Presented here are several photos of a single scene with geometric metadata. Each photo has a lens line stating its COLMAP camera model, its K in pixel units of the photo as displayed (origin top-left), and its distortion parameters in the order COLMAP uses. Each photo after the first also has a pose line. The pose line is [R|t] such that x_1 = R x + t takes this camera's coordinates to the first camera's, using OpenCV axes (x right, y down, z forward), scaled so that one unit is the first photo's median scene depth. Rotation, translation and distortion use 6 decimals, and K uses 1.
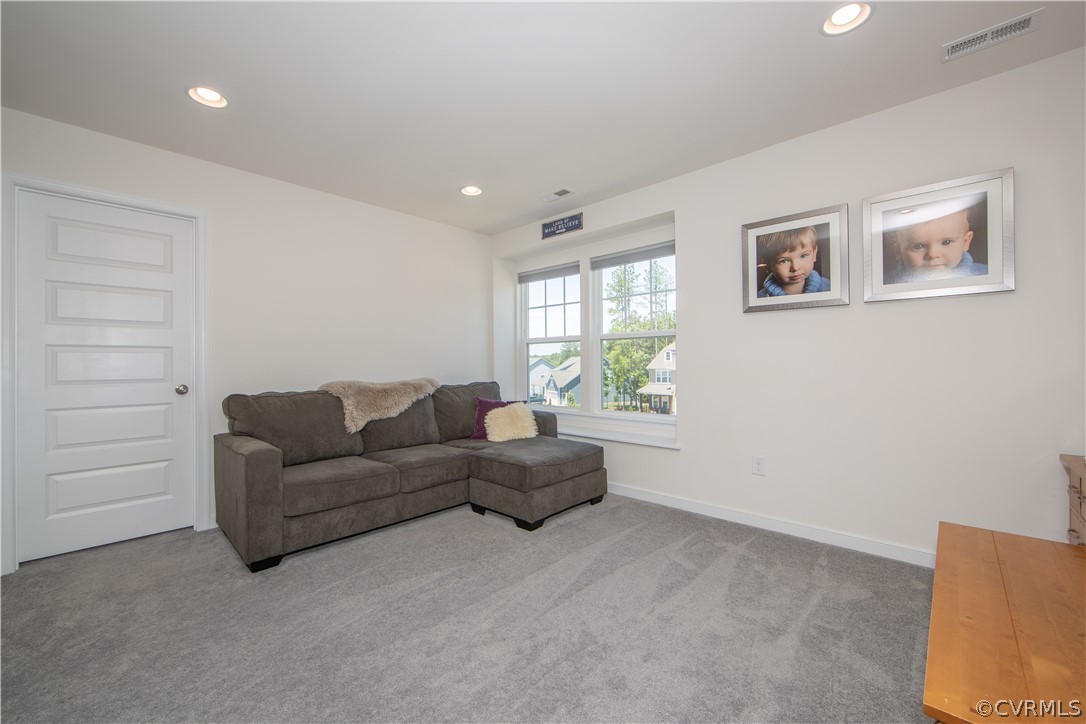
lens RADIAL K [[431.6, 0, 547.6], [0, 431.6, 352.8], [0, 0, 1]] dist [-0.006243, 0.001352]
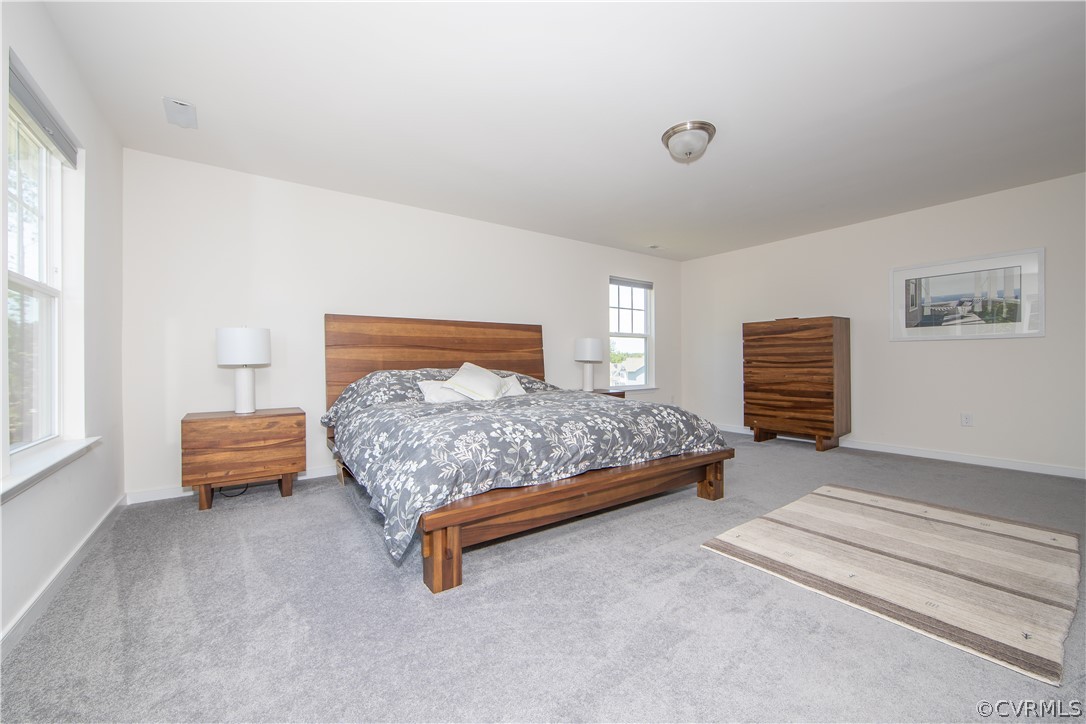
lens RADIAL K [[431.6, 0, 544.1], [0, 431.6, 360.9], [0, 0, 1]] dist [-0.006243, 0.001352]
pose [[0.195005, -0.002564, 0.980799, -1.695261], [0.012412, 0.999923, 0.000147, 0.054391], [-0.980724, 0.012145, 0.195022, 1.340838]]
